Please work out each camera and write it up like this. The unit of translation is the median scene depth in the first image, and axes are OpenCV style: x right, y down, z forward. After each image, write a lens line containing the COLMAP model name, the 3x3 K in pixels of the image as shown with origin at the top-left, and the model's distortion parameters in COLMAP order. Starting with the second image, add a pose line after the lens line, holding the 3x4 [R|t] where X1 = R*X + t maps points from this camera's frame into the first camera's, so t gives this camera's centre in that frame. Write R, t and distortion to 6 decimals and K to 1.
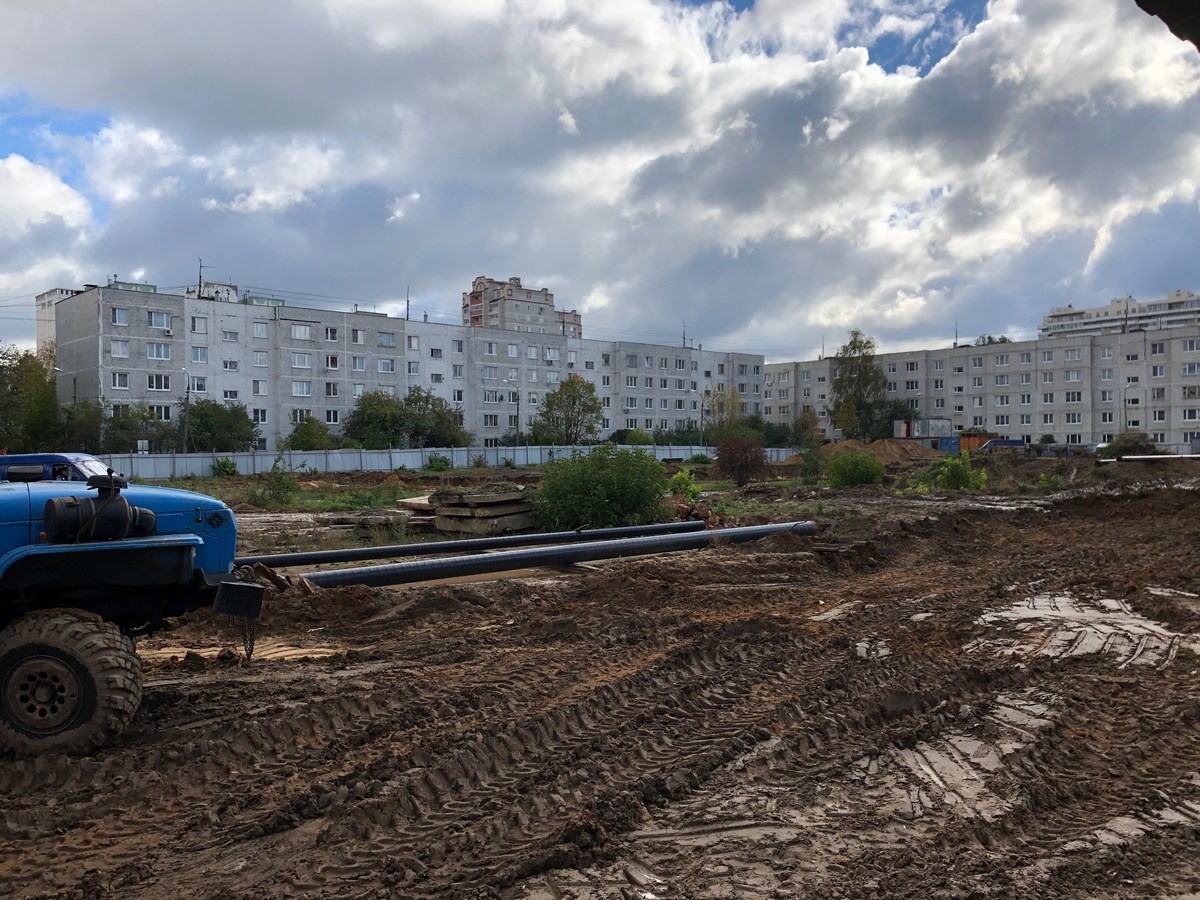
lens RADIAL K [[979.1, 0, 590.7], [0, 979.1, 451.6], [0, 0, 1]] dist [0.082155, -0.104266]
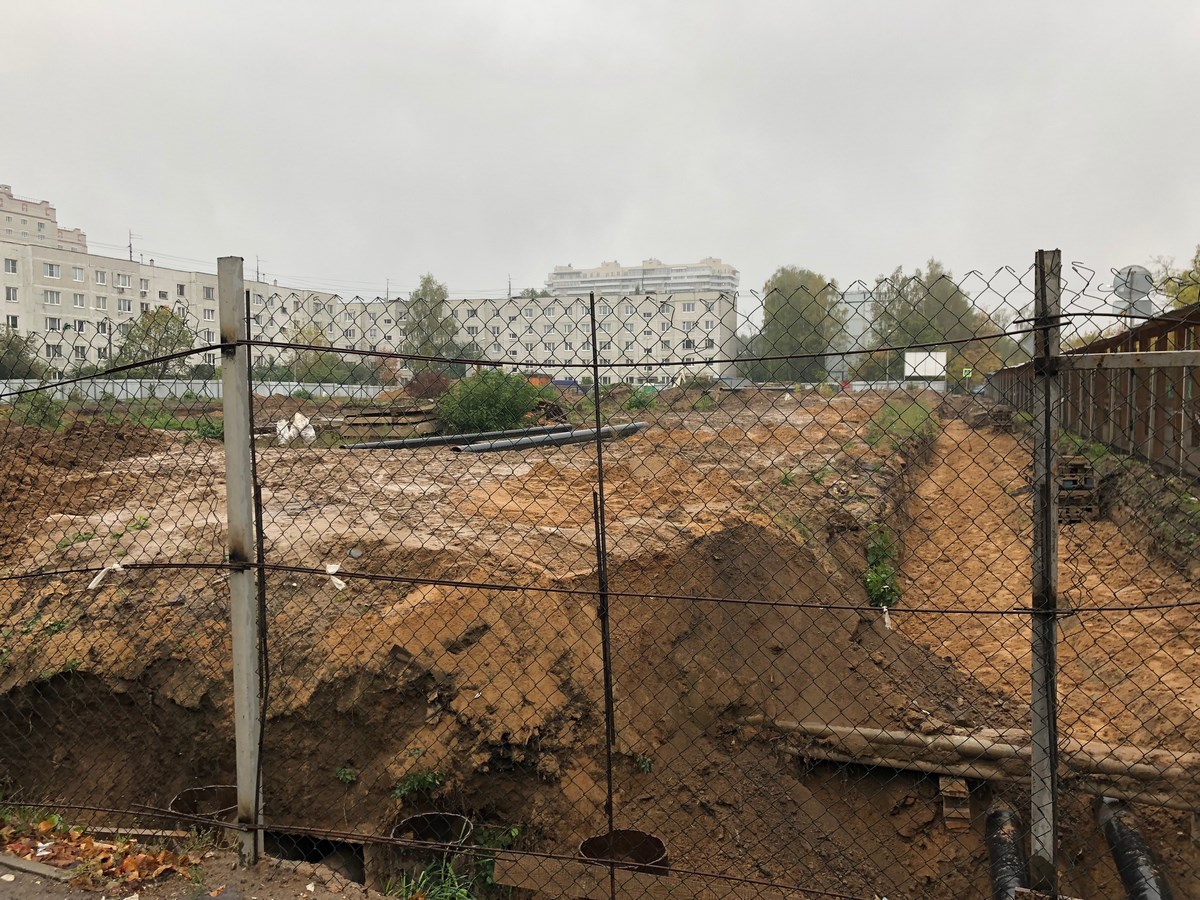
lens RADIAL K [[979.1, 0, 590.7], [0, 979.1, 451.6], [0, 0, 1]] dist [0.082155, -0.104266]
pose [[0.881944, -0.022684, 0.470808, -0.086792], [-0.004750, 0.998363, 0.056998, 0.005328], [-0.471331, -0.052506, 0.880392, -0.037684]]
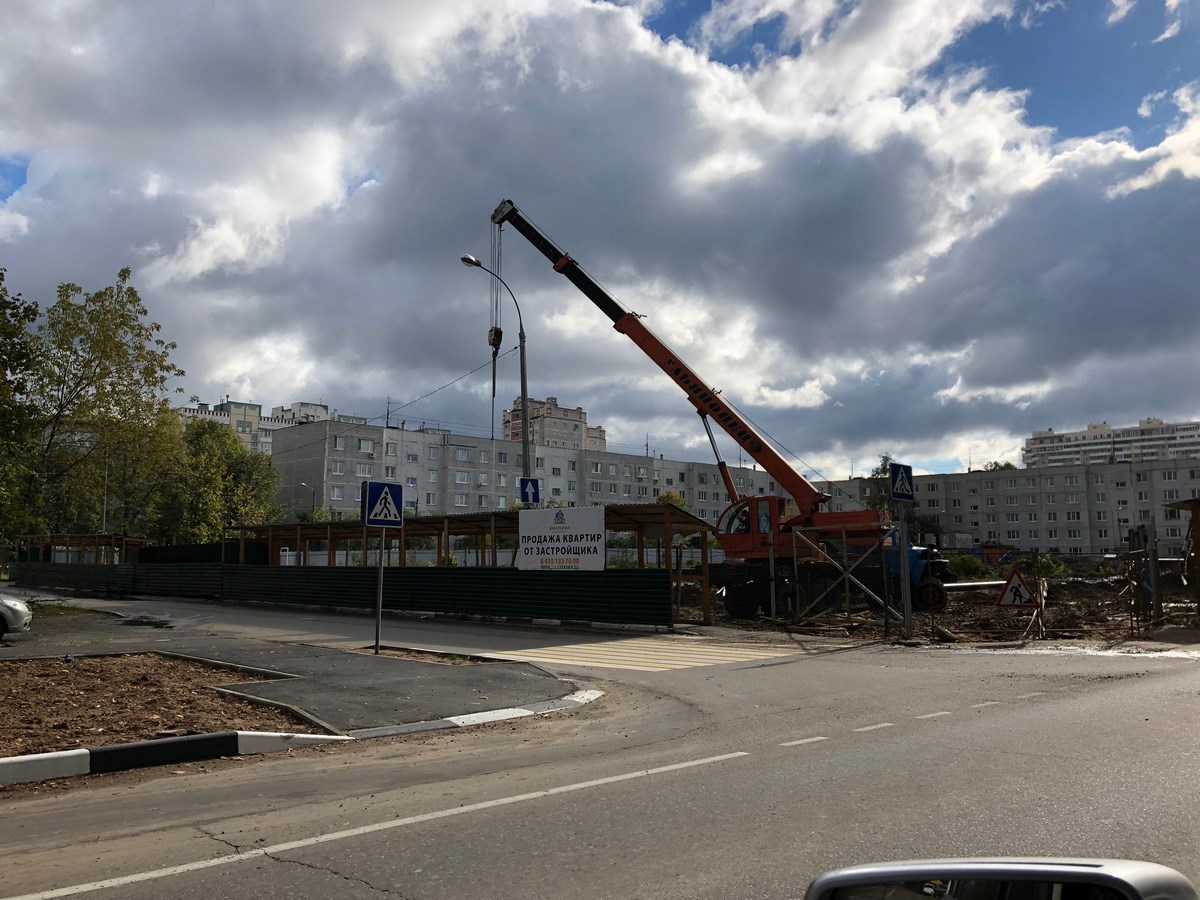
lens RADIAL K [[979.1, 0, 590.7], [0, 979.1, 451.6], [0, 0, 1]] dist [0.082155, -0.104266]
pose [[0.999654, 0.016041, 0.020858, -0.118289], [-0.013656, 0.993855, -0.109841, 0.006695], [-0.022492, 0.109518, 0.993730, -0.178629]]
